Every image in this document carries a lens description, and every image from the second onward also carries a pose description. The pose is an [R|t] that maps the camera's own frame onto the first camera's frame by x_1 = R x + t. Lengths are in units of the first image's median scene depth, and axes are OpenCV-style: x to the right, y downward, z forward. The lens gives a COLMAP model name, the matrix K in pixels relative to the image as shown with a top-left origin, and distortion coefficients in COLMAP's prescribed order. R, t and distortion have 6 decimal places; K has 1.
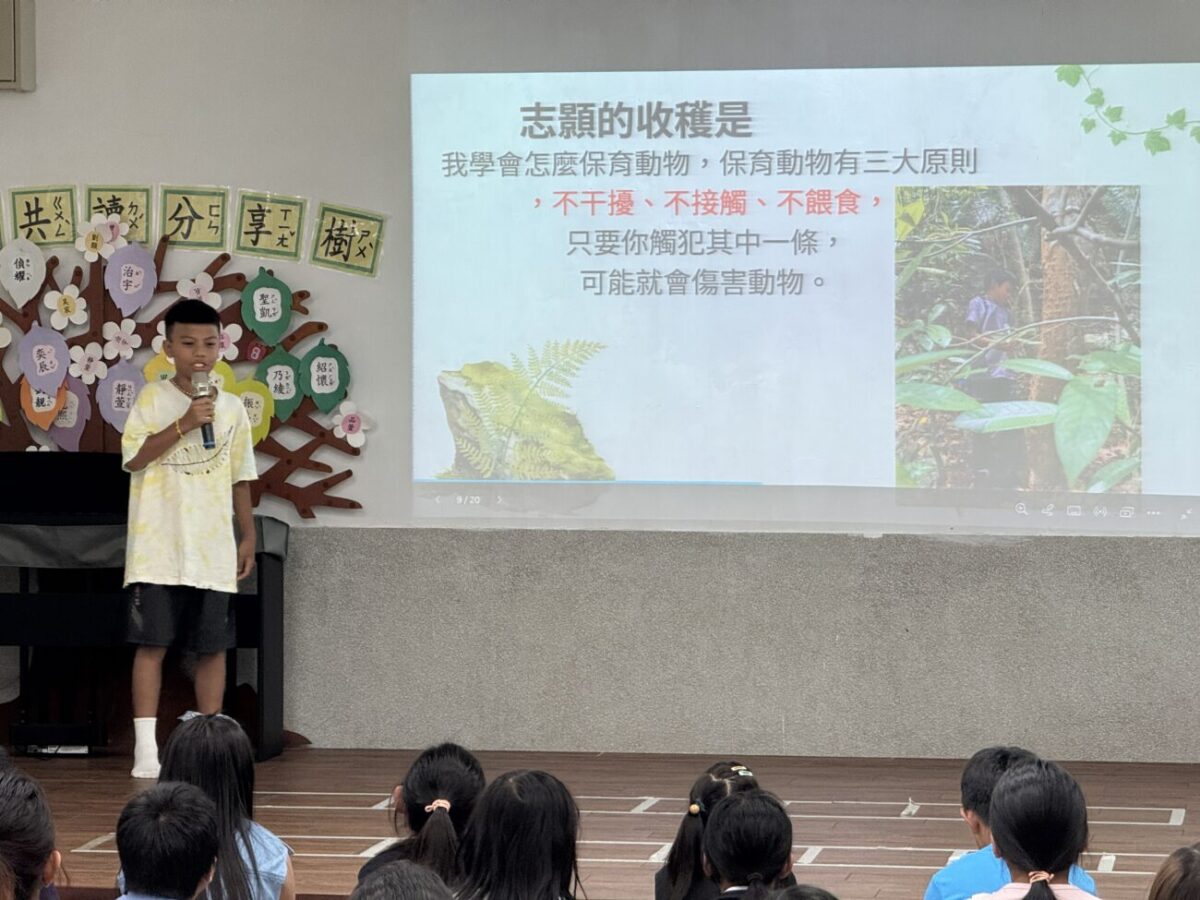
lens RADIAL K [[4252.2, 0, 569.7], [0, 4252.2, 457.1], [0, 0, 1]] dist [0.229056, 0.000000]
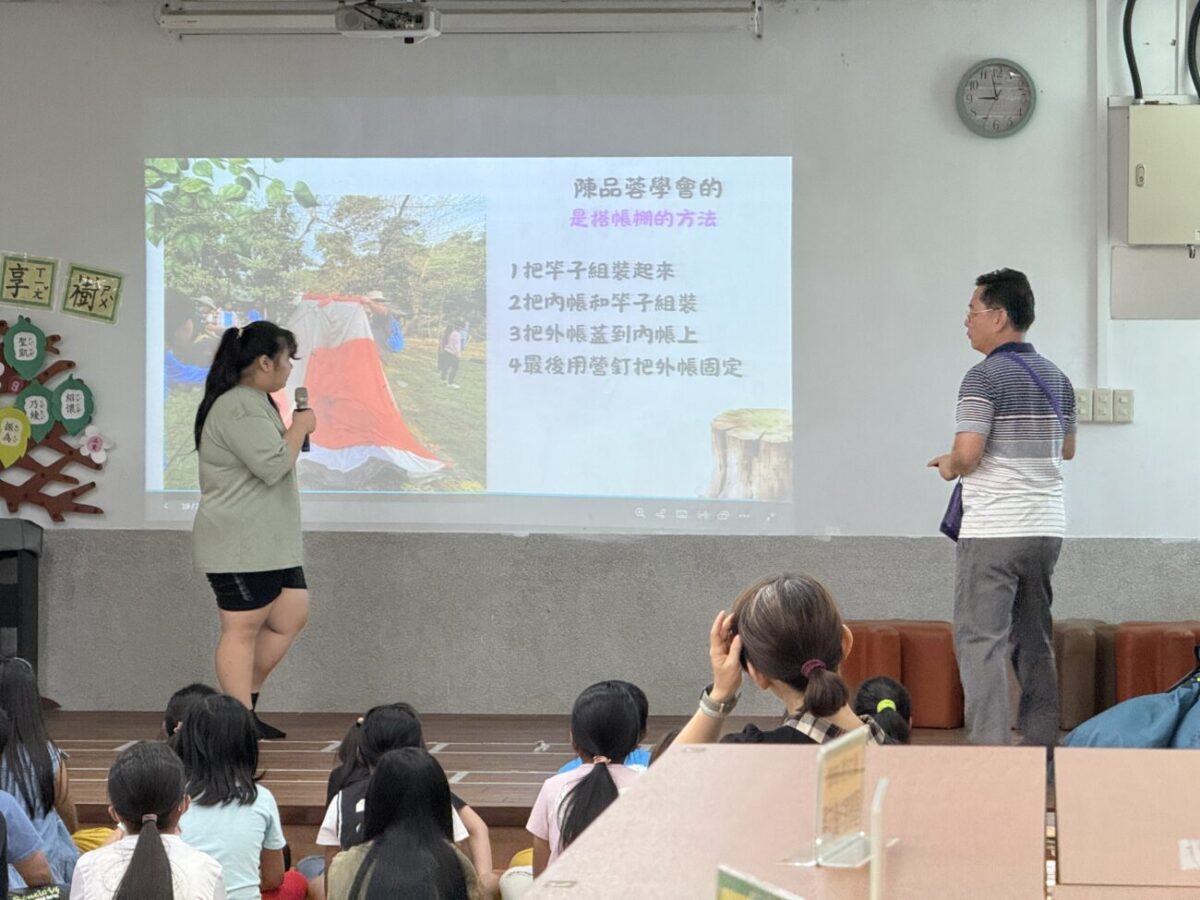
lens RADIAL K [[4252.2, 0, 607.5], [0, 4252.2, 433.5], [0, 0, 1]] dist [0.229056, 0.000000]
pose [[0.997289, 0.001181, 0.073573, 0.005231], [-0.000186, 0.999908, -0.013526, 0.005630], [-0.073582, 0.013476, 0.997198, -0.229829]]
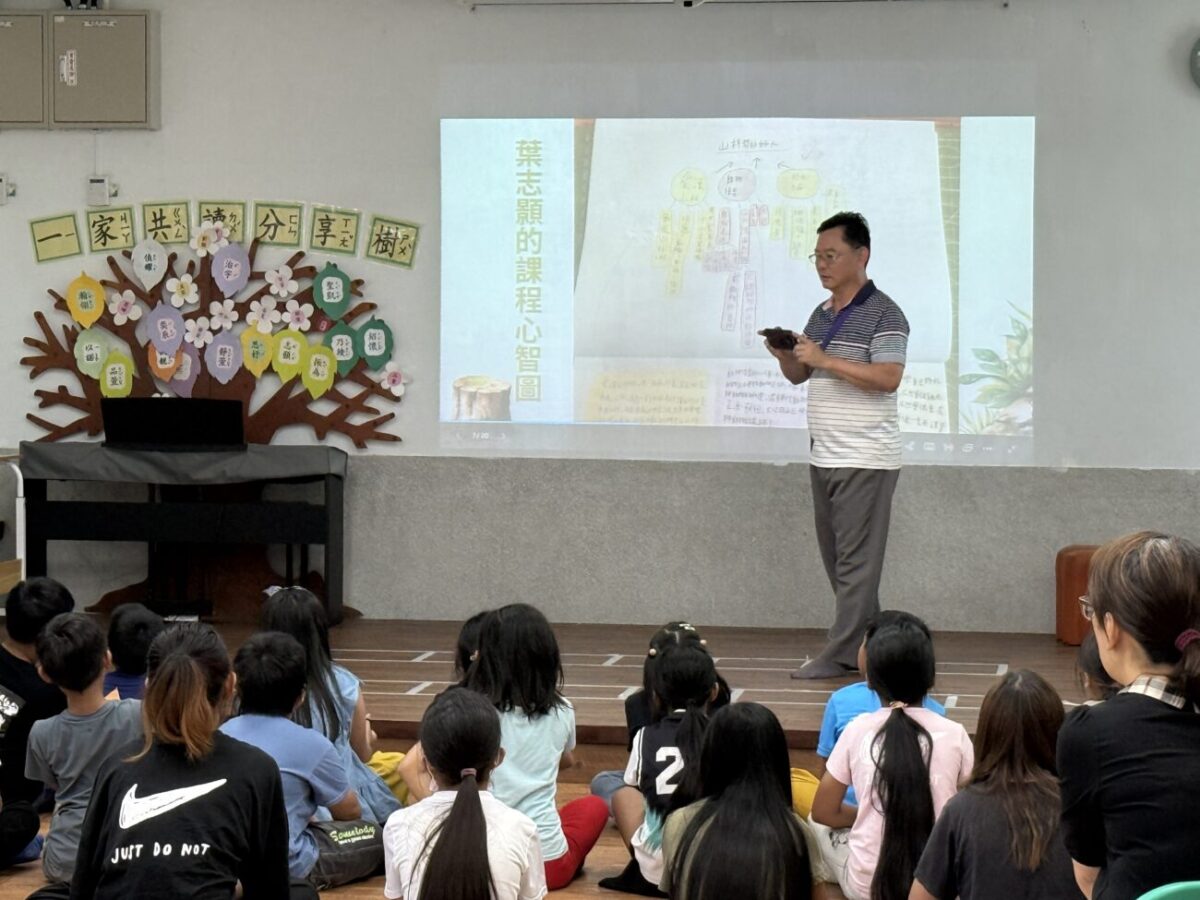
lens RADIAL K [[3394.3, 0, 588.7], [0, 3394.3, 453.9], [0, 0, 1]] dist [0.132789, 0.000000]
pose [[0.999852, 0.006690, 0.015836, -0.006674], [-0.006874, 0.999909, 0.011600, 0.003096], [-0.015757, -0.011707, 0.999807, -0.075364]]
